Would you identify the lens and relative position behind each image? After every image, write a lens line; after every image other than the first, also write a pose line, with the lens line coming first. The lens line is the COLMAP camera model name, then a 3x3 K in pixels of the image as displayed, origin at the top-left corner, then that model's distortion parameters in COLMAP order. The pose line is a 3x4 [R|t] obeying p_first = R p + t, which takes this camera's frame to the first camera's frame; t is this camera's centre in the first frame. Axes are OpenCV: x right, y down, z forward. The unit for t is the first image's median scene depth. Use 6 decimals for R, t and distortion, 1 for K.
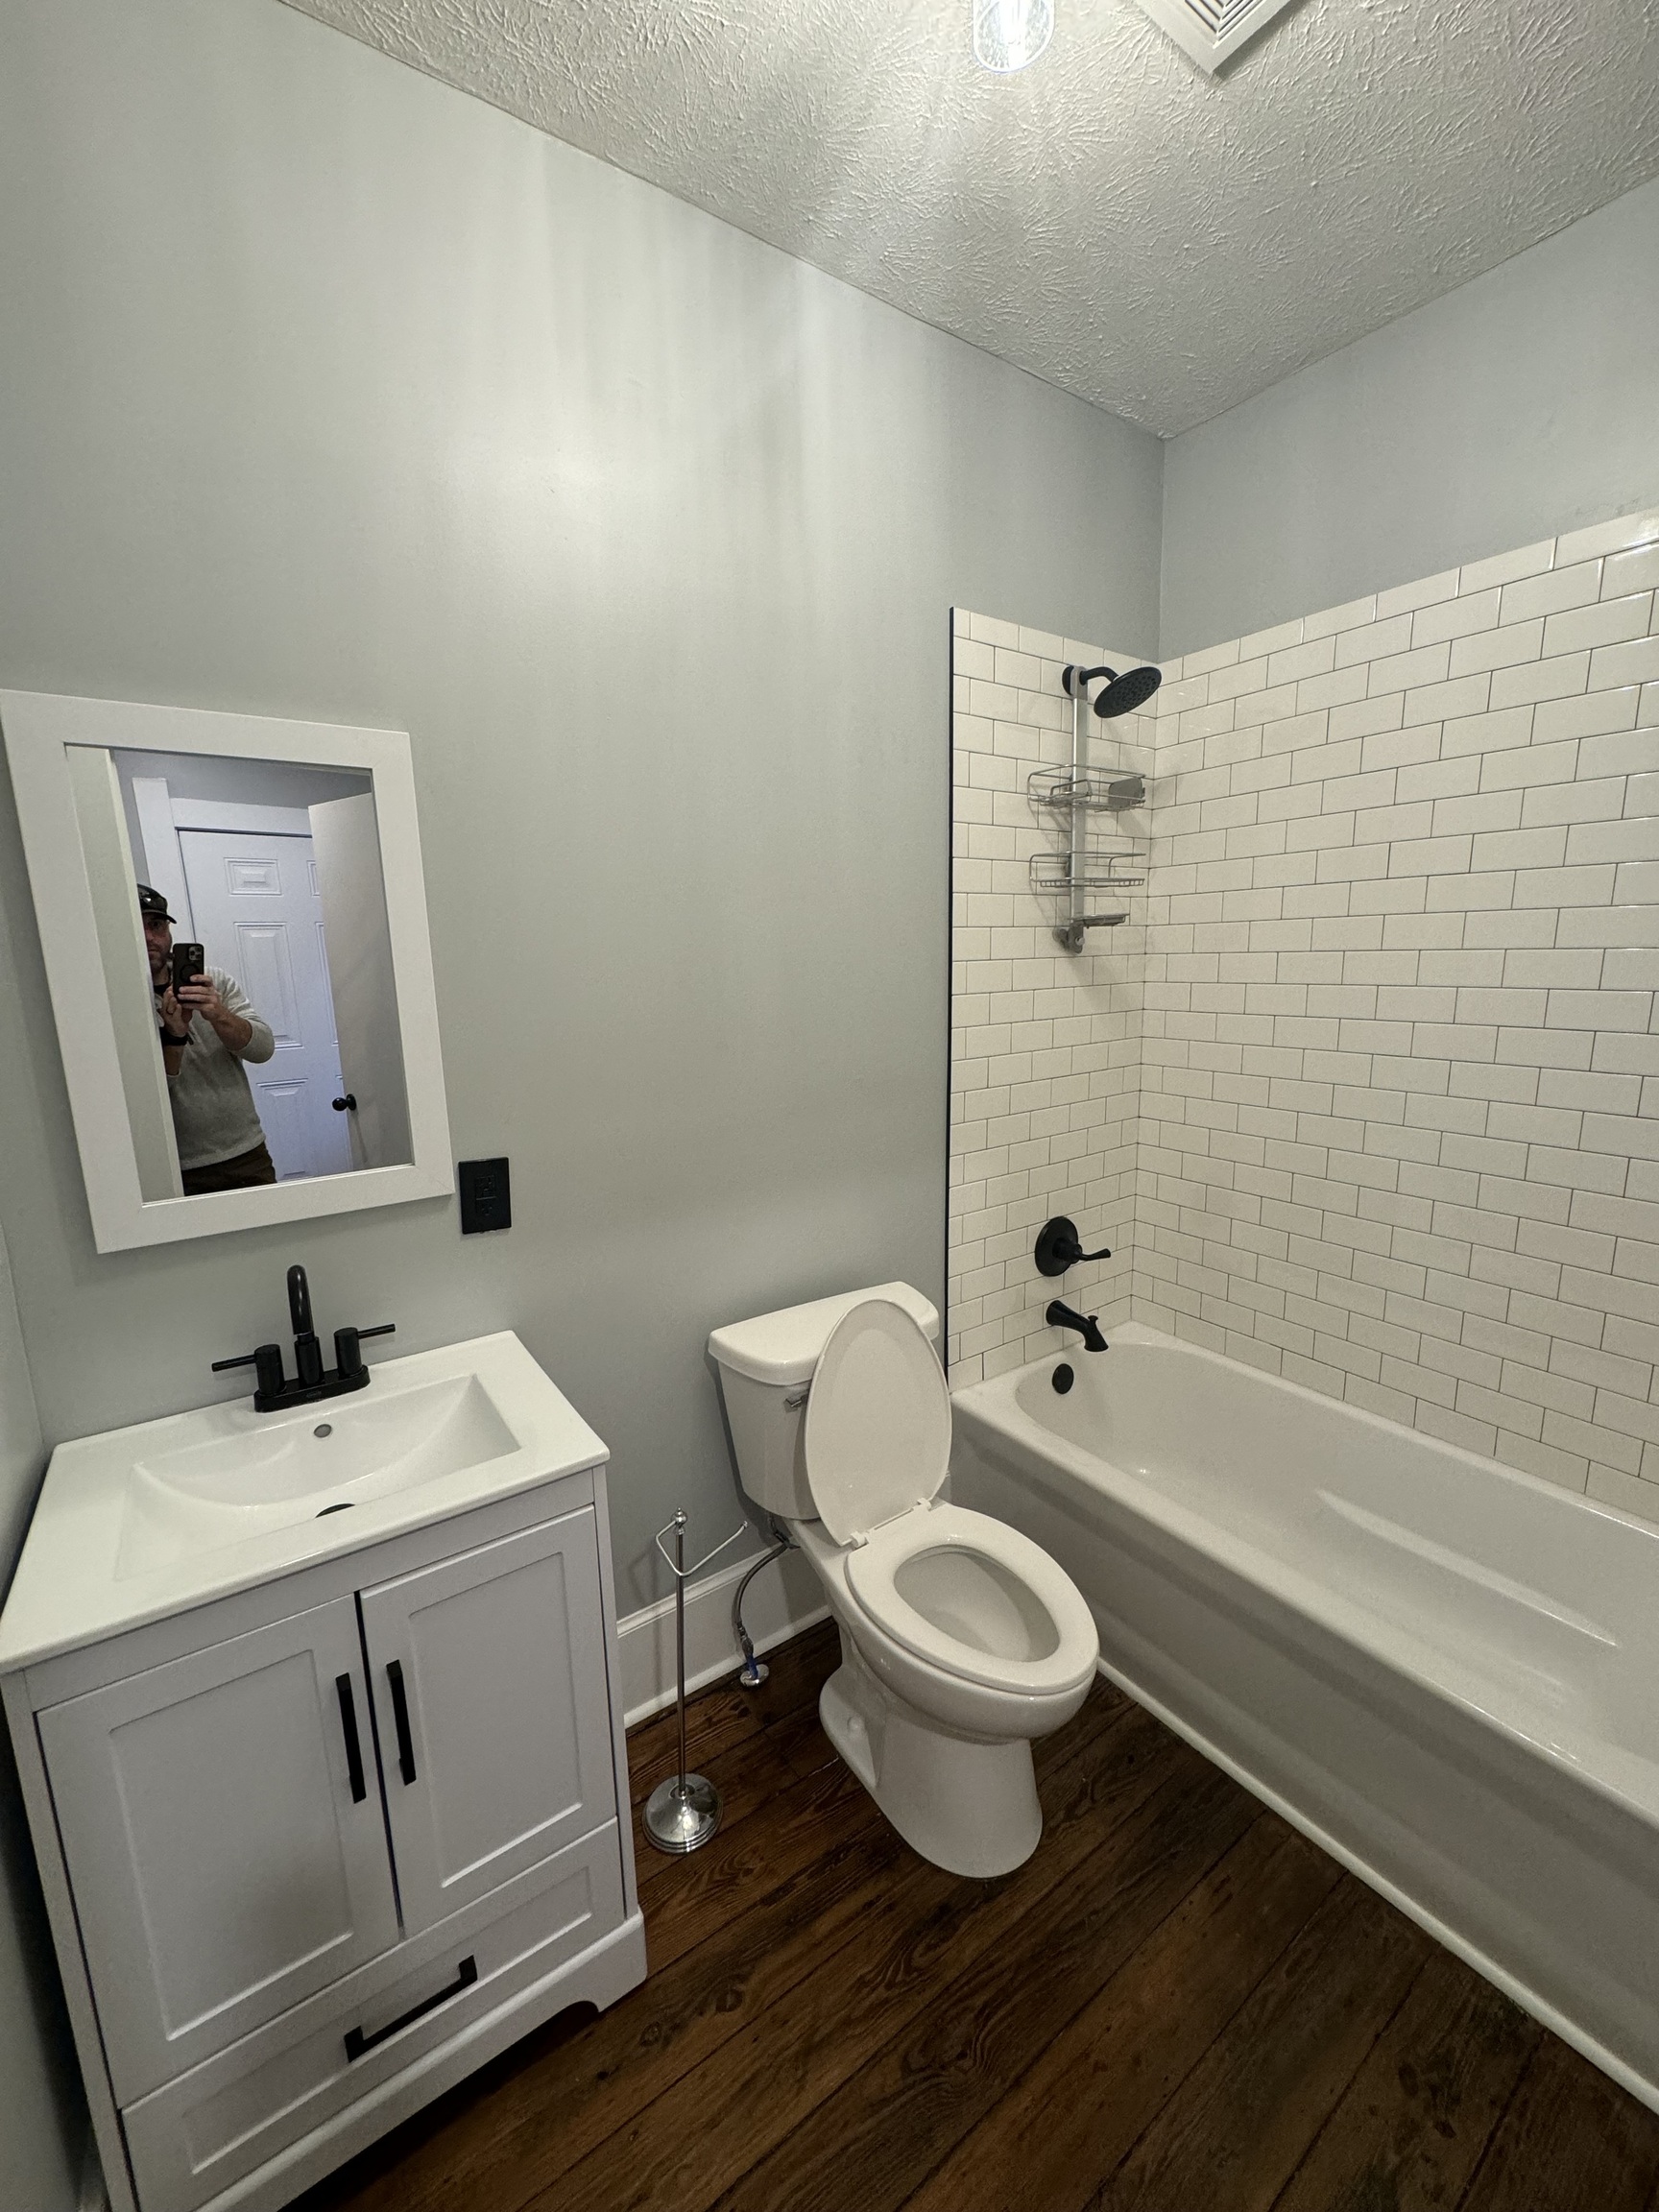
lens RADIAL K [[874.9, 0, 833.9], [0, 874.9, 1105.1], [0, 0, 1]] dist [0.000179, -0.000005]
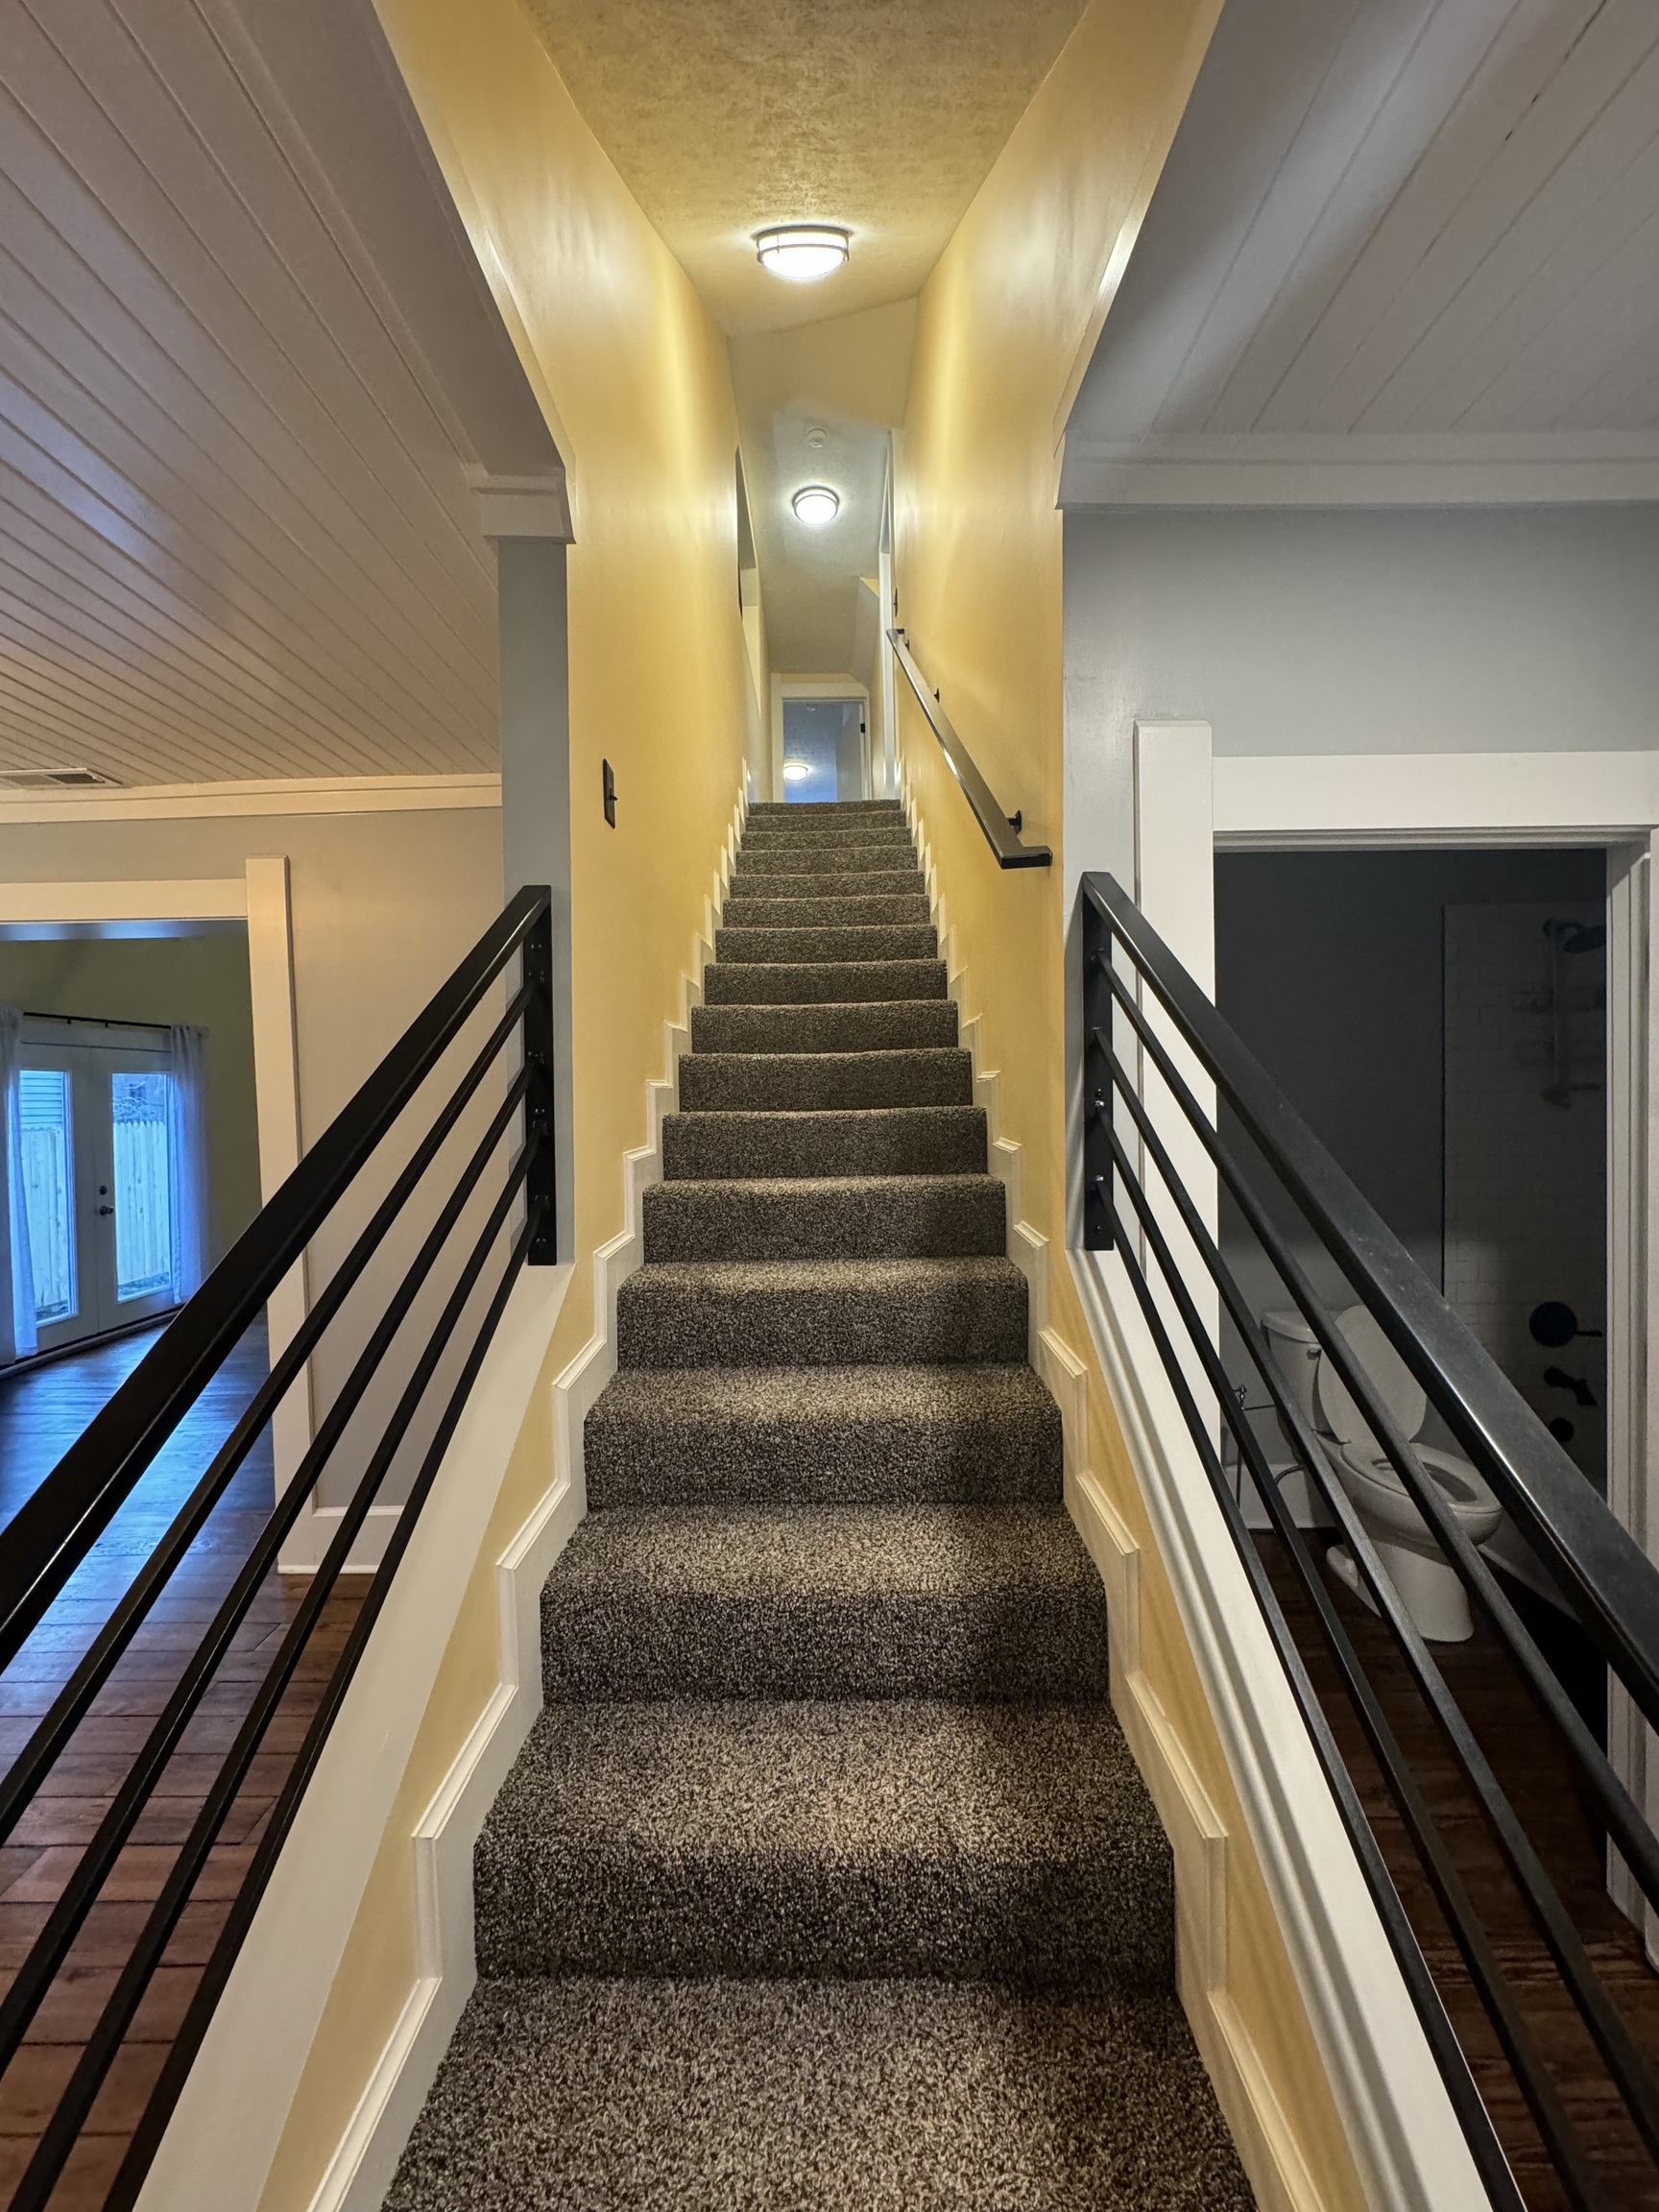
lens RADIAL K [[874.9, 0, 833.9], [0, 874.9, 1105.1], [0, 0, 1]] dist [0.000179, -0.000005]
pose [[0.818087, 0.020696, -0.574722, 0.134106], [-0.102774, 0.988526, -0.110696, 0.105443], [0.565837, 0.149626, 0.810827, -0.866787]]
